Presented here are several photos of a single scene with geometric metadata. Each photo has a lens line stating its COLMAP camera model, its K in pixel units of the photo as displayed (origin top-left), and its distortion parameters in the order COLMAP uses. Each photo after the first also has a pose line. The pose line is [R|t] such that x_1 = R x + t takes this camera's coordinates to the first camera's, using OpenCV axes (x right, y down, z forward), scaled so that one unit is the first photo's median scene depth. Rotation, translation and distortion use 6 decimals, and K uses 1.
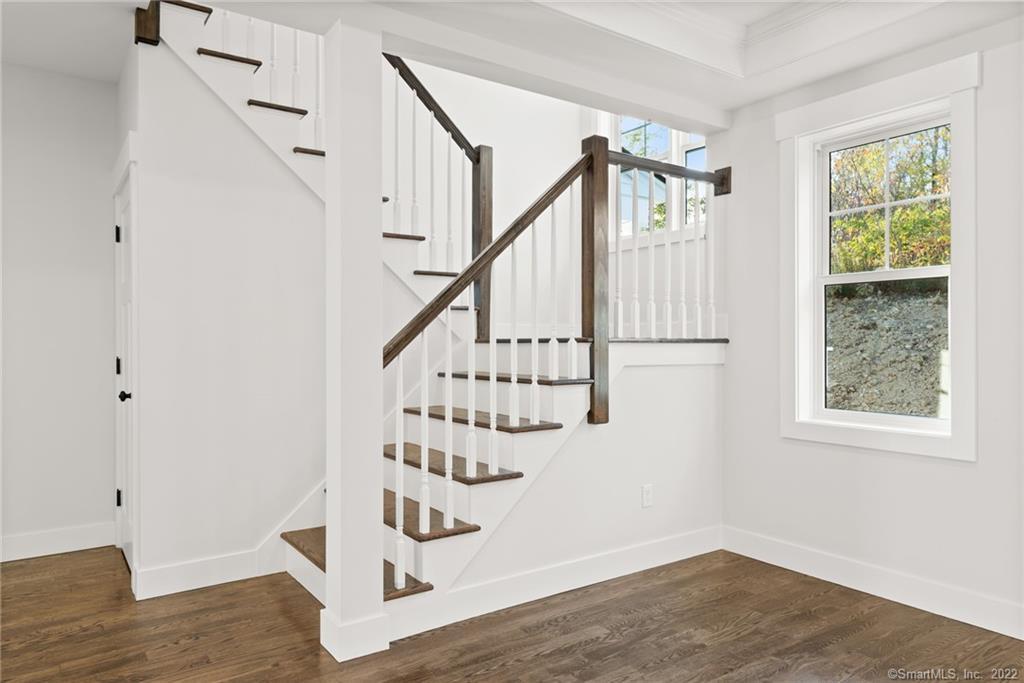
lens RADIAL K [[681.5, 0, 512.0], [0, 681.5, 341.5], [0, 0, 1]] dist [0.036526, 0.000150]
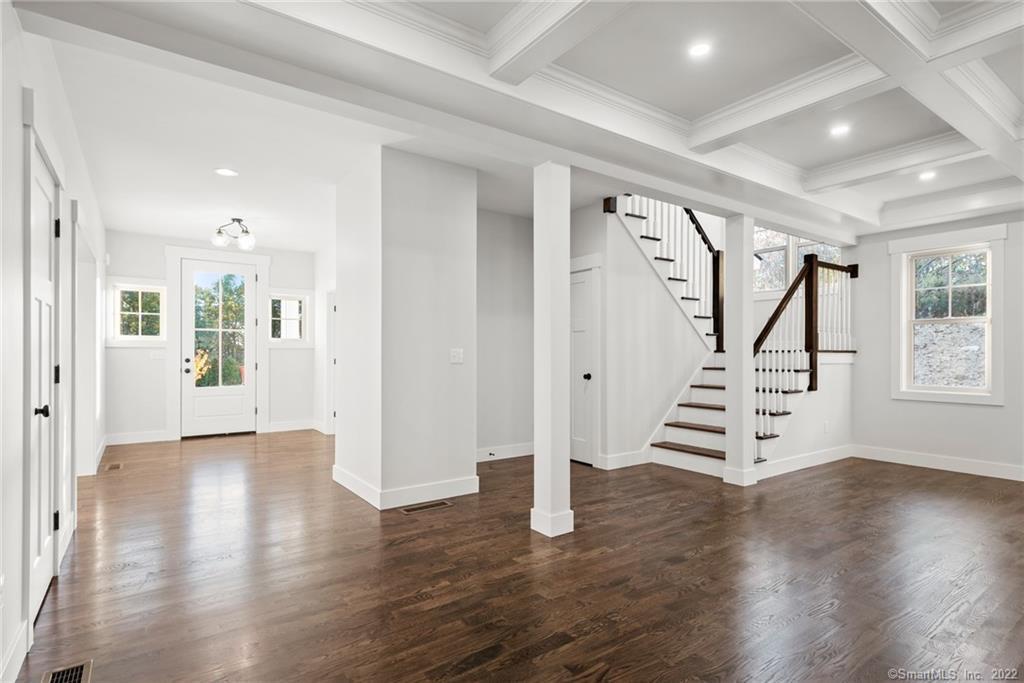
lens RADIAL K [[514.7, 0, 512.6], [0, 514.7, 355.5], [0, 0, 1]] dist [0.004612, -0.000018]
pose [[0.999989, 0.001964, -0.004246, -0.748043], [-0.001958, 0.999997, 0.001522, 0.010861], [0.004249, -0.001514, 0.999990, -0.554594]]
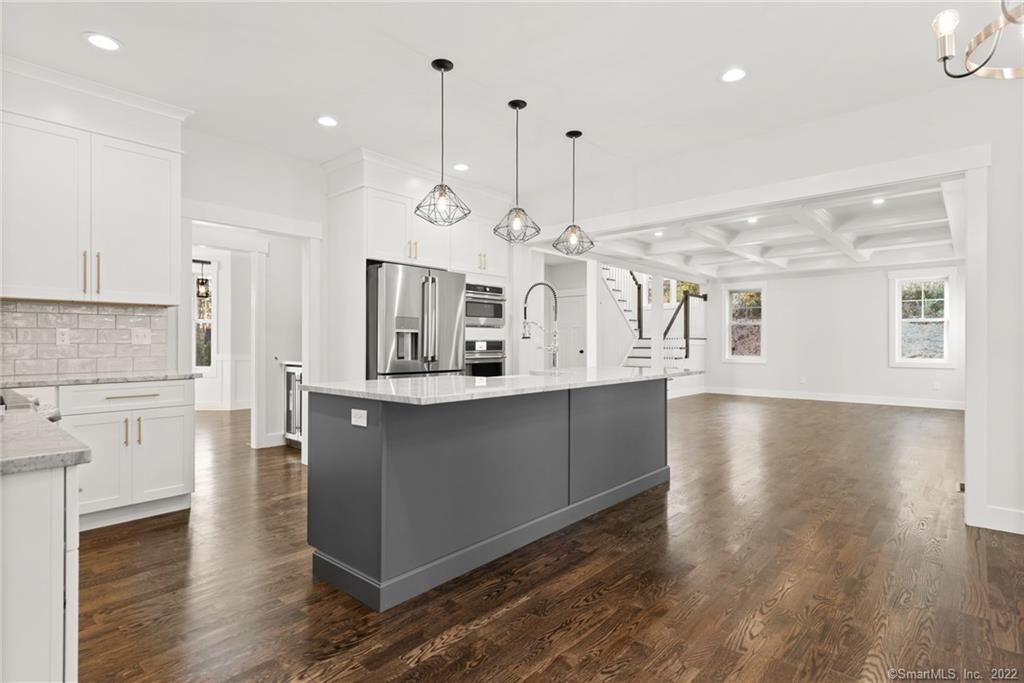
lens RADIAL K [[514.7, 0, 512.6], [0, 514.7, 355.5], [0, 0, 1]] dist [0.004612, -0.000018]
pose [[0.974536, -0.005684, 0.224160, -1.563558], [0.000222, 0.999703, 0.024387, 0.024643], [-0.224232, -0.023716, 0.974247, -1.777150]]
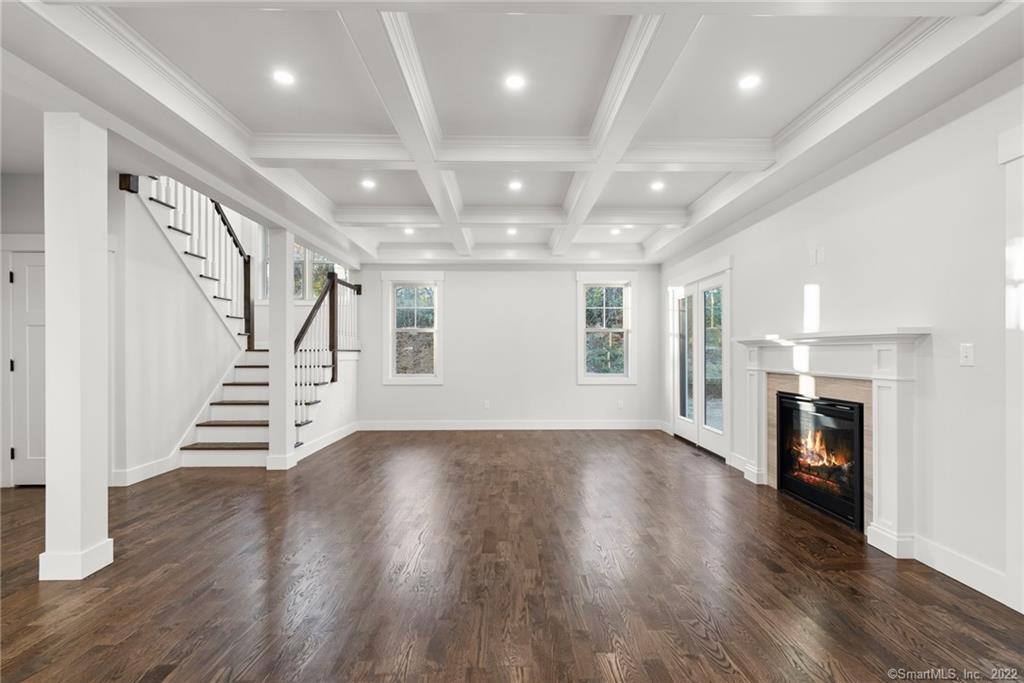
lens RADIAL K [[455.1, 0, 516.2], [0, 455.1, 352.4], [0, 0, 1]] dist [0.002757, -0.000252]
pose [[0.564916, 0.001077, 0.825148, -0.870181], [0.002445, 0.999993, -0.002979, 0.012902], [-0.825145, 0.003700, 0.564909, -0.526643]]
